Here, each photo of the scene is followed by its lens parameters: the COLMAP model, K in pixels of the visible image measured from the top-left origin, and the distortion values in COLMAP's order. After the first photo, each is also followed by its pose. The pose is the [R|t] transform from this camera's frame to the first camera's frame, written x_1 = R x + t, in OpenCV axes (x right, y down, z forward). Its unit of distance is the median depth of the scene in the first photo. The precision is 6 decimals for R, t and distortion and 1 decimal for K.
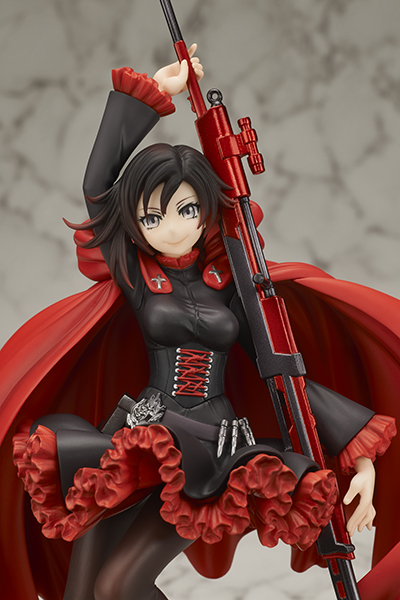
lens RADIAL K [[1831.2, 0, 200.0], [0, 1831.2, 300.0], [0, 0, 1]] dist [0.206033, -1.375411]
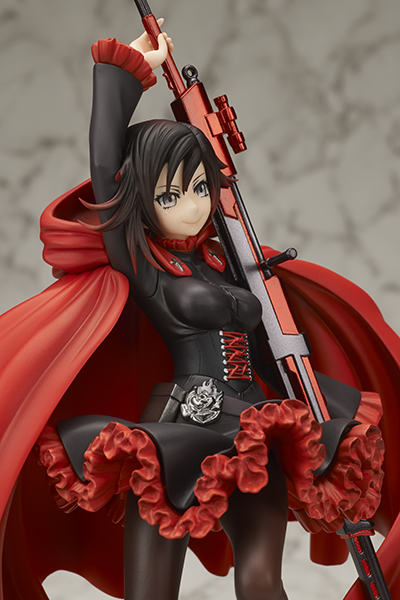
lens RADIAL K [[1831.2, 0, 200.0], [0, 1831.2, 300.0], [0, 0, 1]] dist [0.206033, -1.375411]
pose [[0.814087, -0.037010, 0.579562, -0.566282], [0.078087, 0.995881, -0.046090, 0.053099], [-0.575469, 0.082777, 0.813624, 0.237471]]
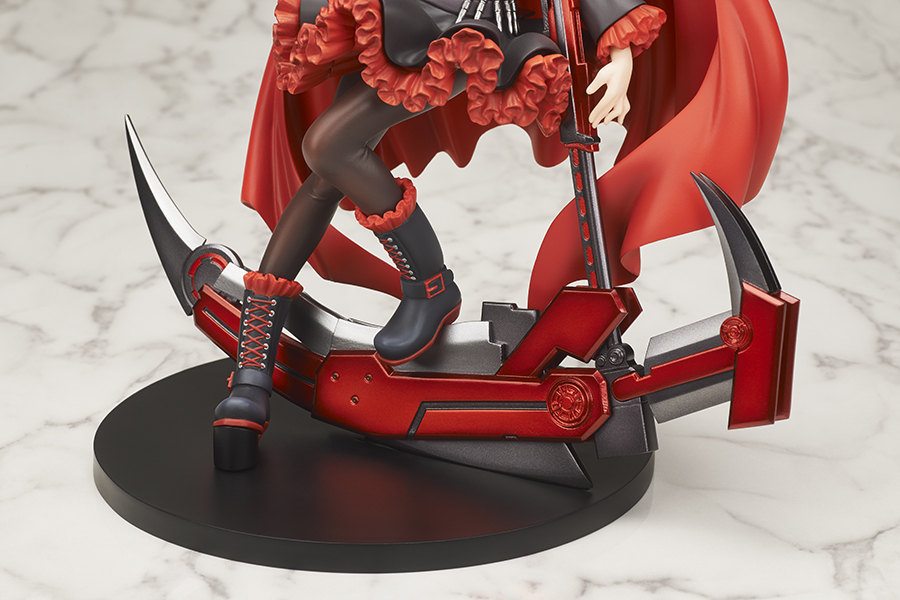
lens RADIAL K [[2746.8, 0, 450.0], [0, 2746.8, 300.0], [0, 0, 1]] dist [0.206033, -1.375411]
pose [[0.915265, 0.143577, -0.376398, 0.571290], [-0.078485, 0.979981, 0.182966, -0.040656], [0.395133, -0.137920, 0.908211, -0.349142]]
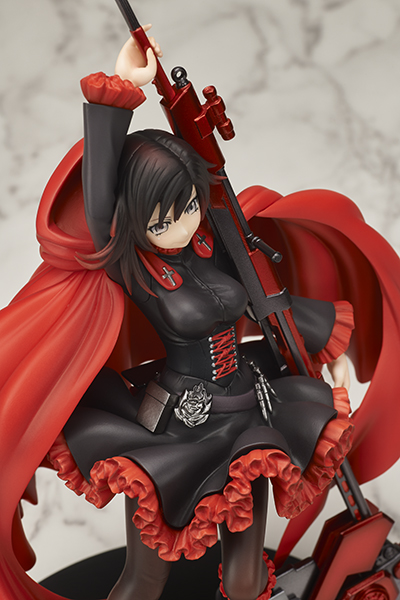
lens RADIAL K [[1831.2, 0, 200.0], [0, 1831.2, 300.0], [0, 0, 1]] dist [0.206033, -1.375411]
pose [[0.797912, -0.370149, 0.475737, -0.494577], [0.074057, 0.843466, 0.532053, -0.535297], [-0.598207, -0.389300, 0.700424, 0.295528]]
